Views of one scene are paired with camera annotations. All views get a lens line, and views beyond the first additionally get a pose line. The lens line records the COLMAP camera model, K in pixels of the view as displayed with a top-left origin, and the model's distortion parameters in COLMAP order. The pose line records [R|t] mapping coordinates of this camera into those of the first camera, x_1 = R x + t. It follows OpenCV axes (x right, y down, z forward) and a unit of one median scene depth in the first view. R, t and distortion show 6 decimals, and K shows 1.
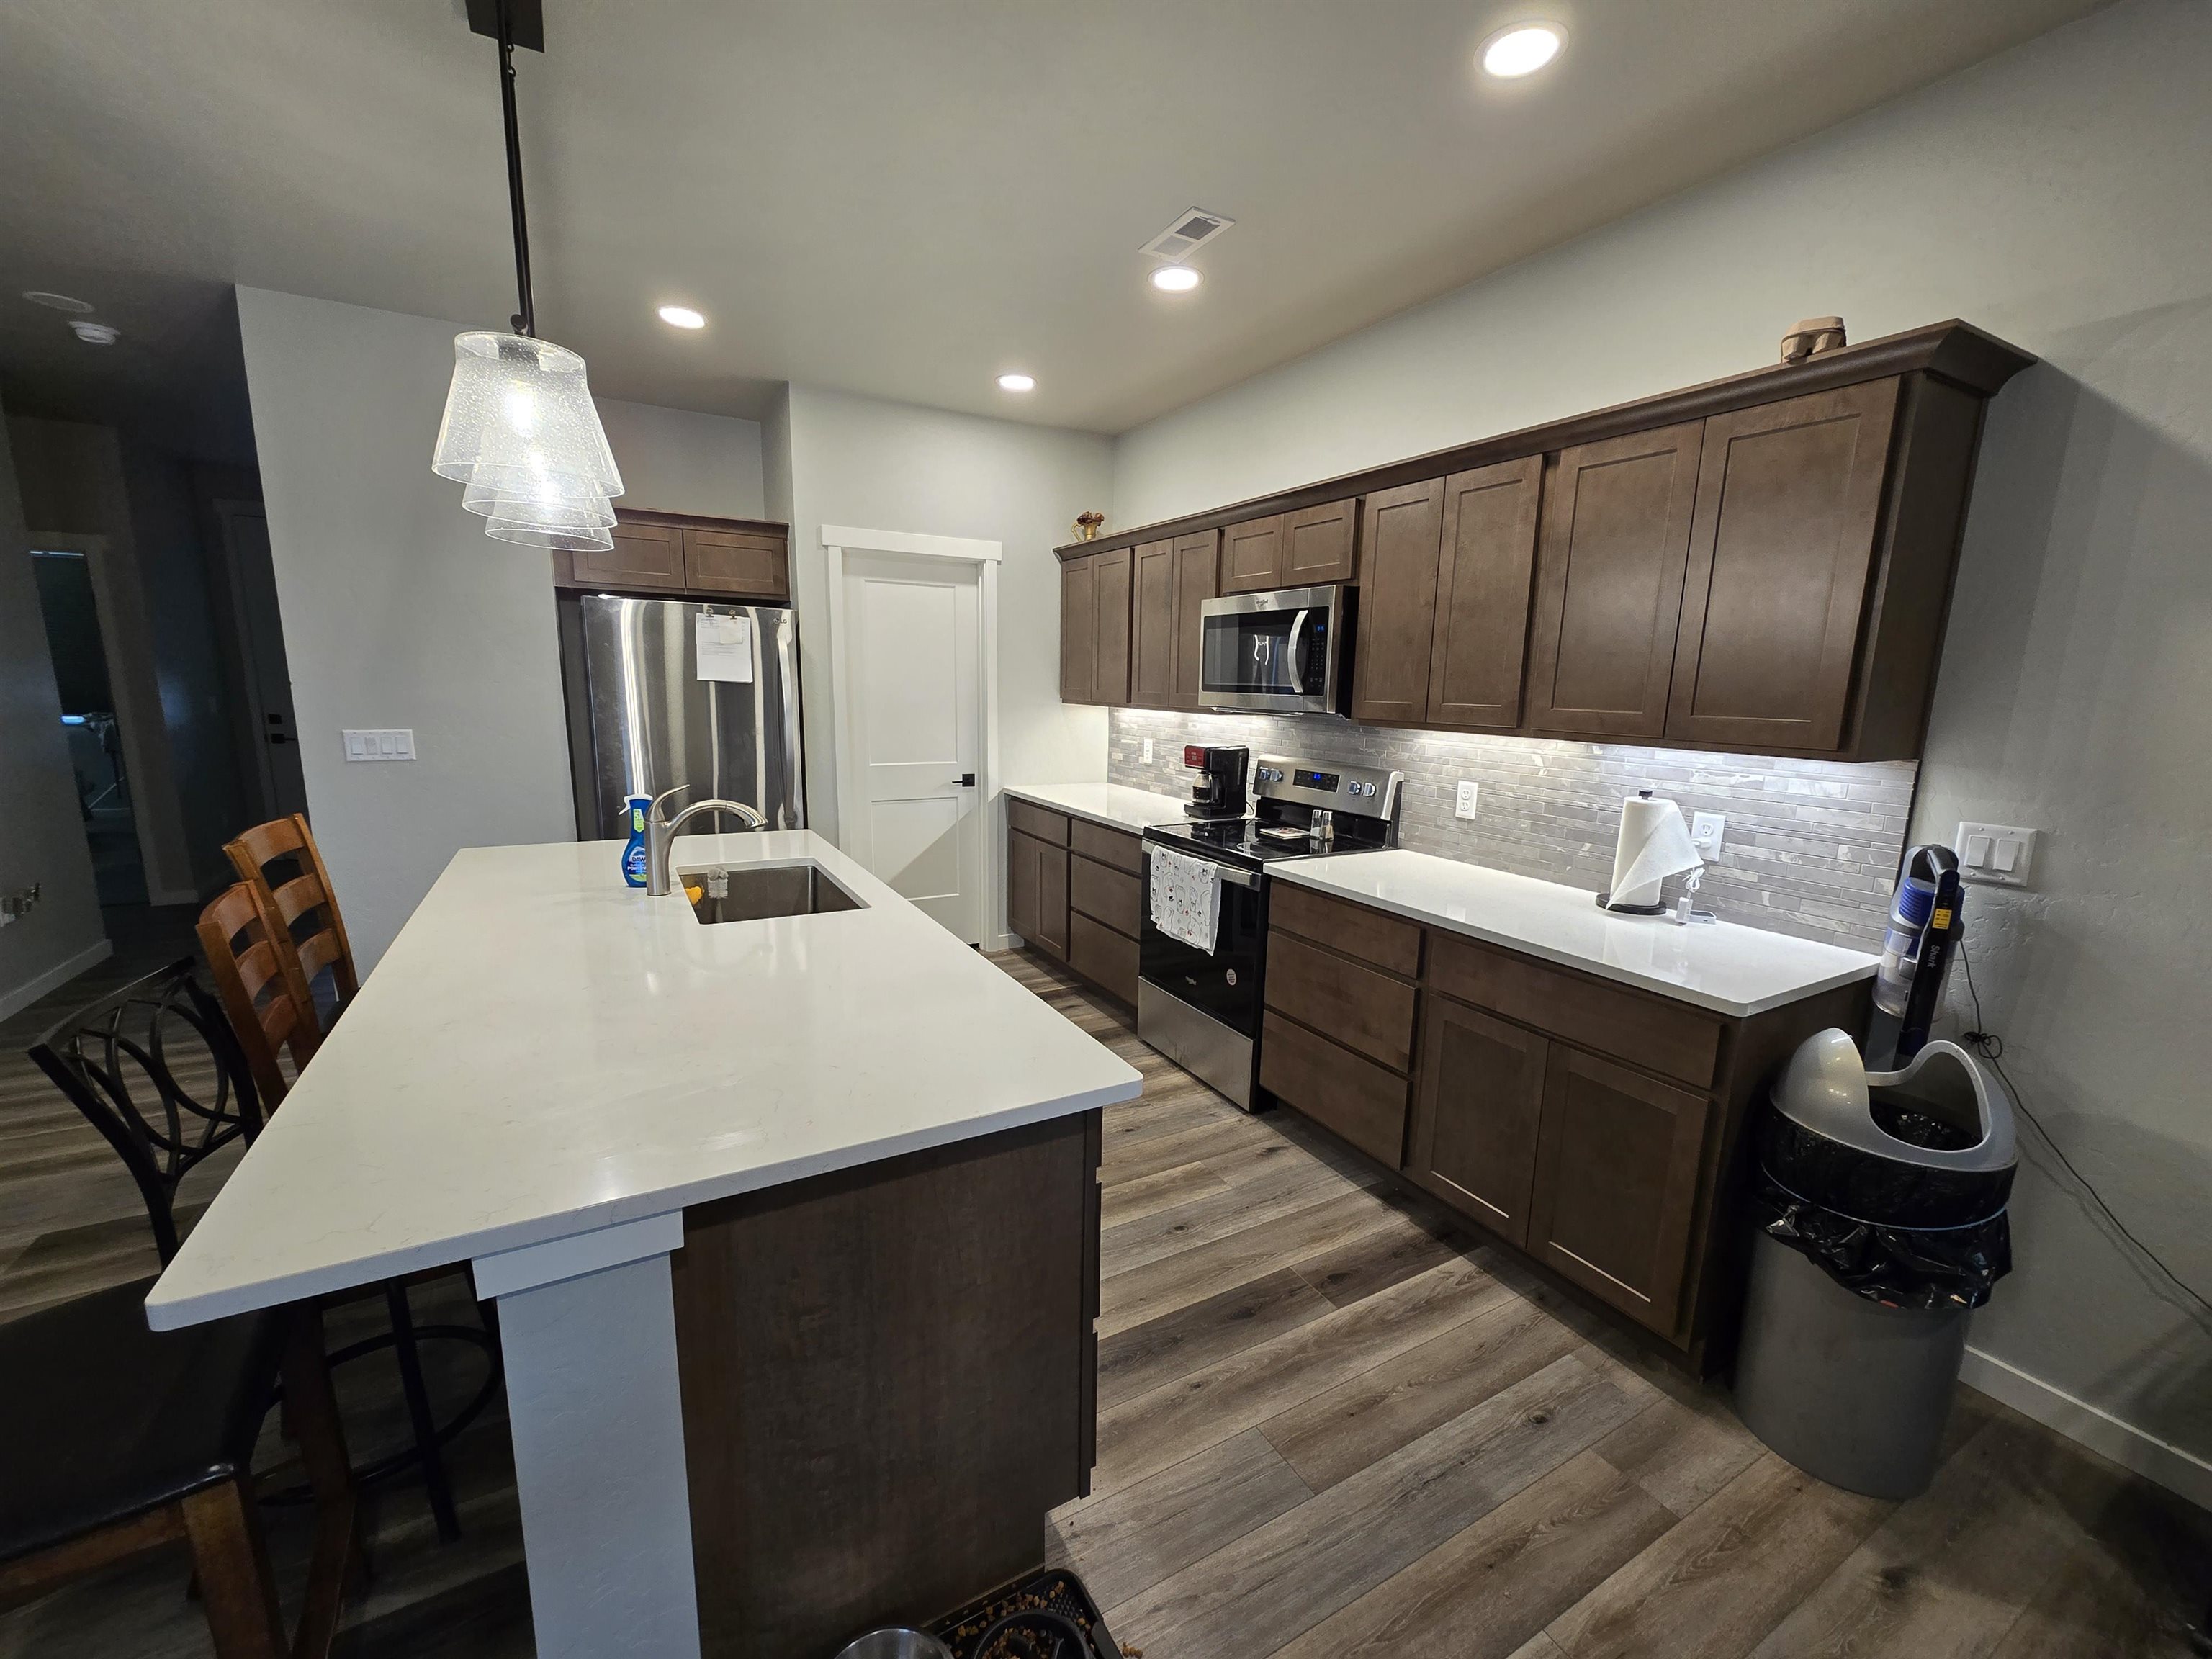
lens RADIAL K [[905.9, 0, 1118.3], [0, 905.9, 848.2], [0, 0, 1]] dist [0.022467, -0.012420]
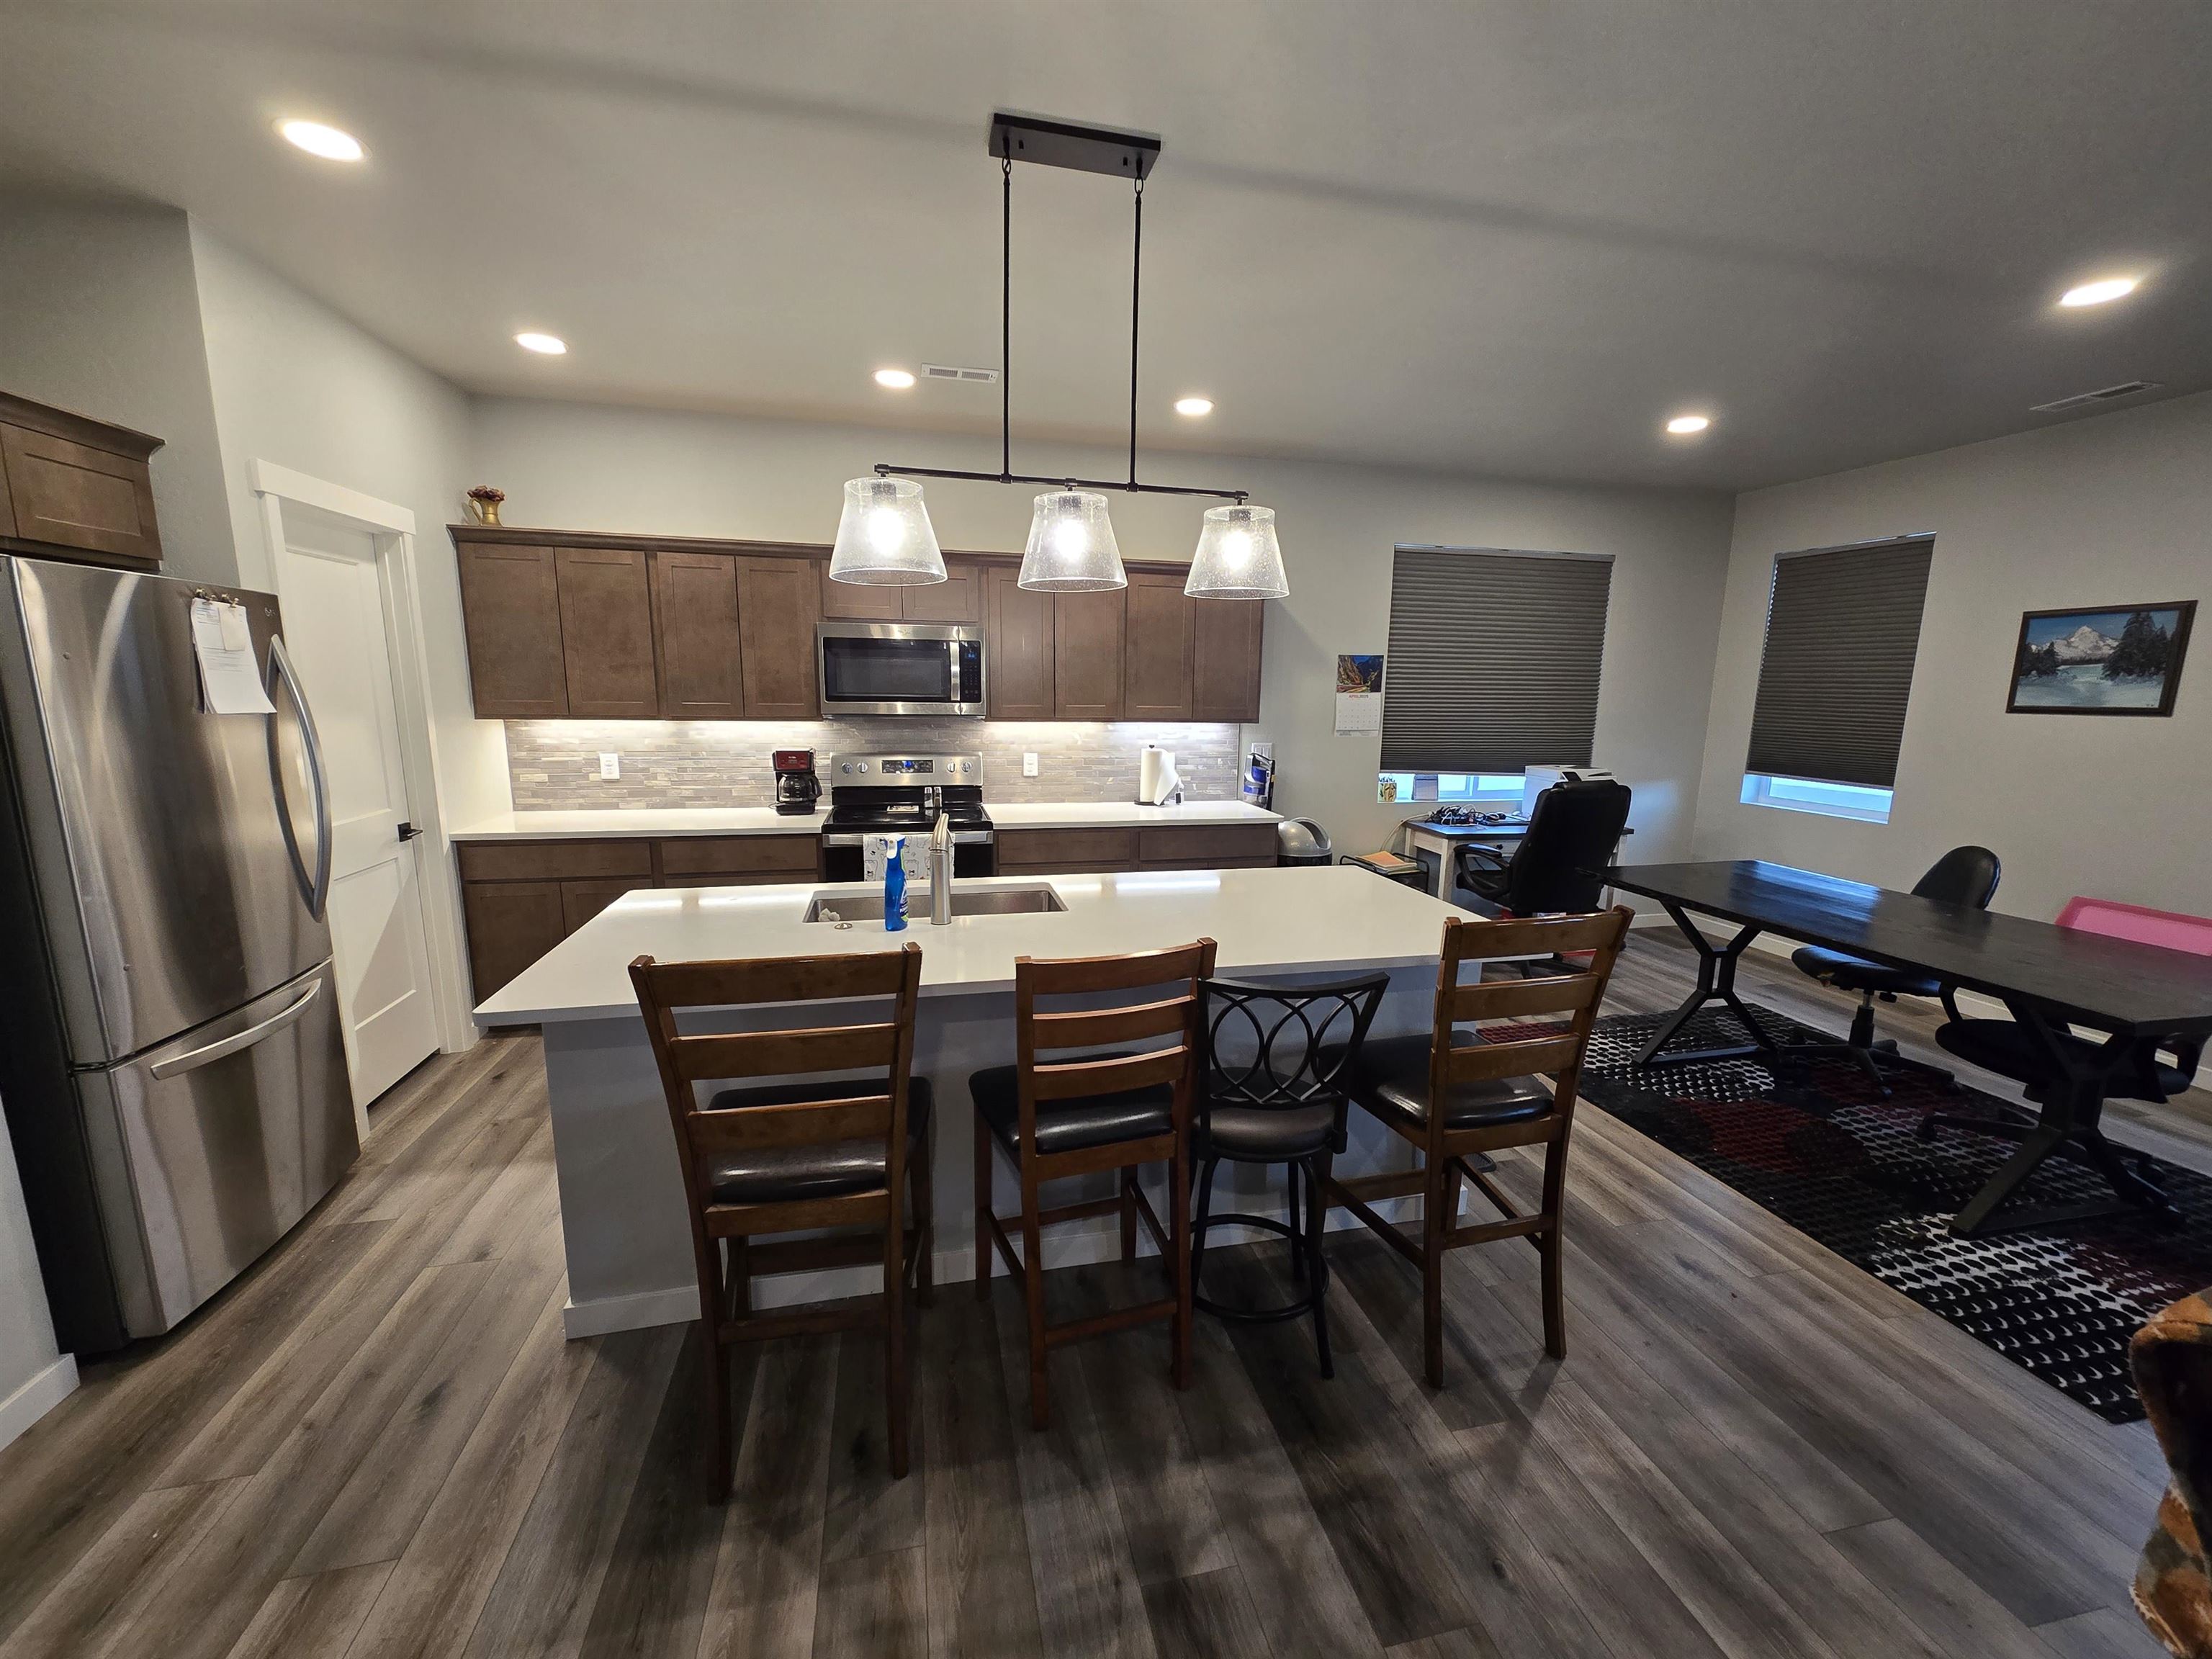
lens RADIAL K [[905.9, 0, 1118.3], [0, 905.9, 848.2], [0, 0, 1]] dist [0.022467, -0.012420]
pose [[0.284738, -0.188592, 0.939871, -0.883714], [0.168154, 0.975081, 0.144714, -0.091359], [-0.943742, 0.116837, 0.309355, 0.298484]]
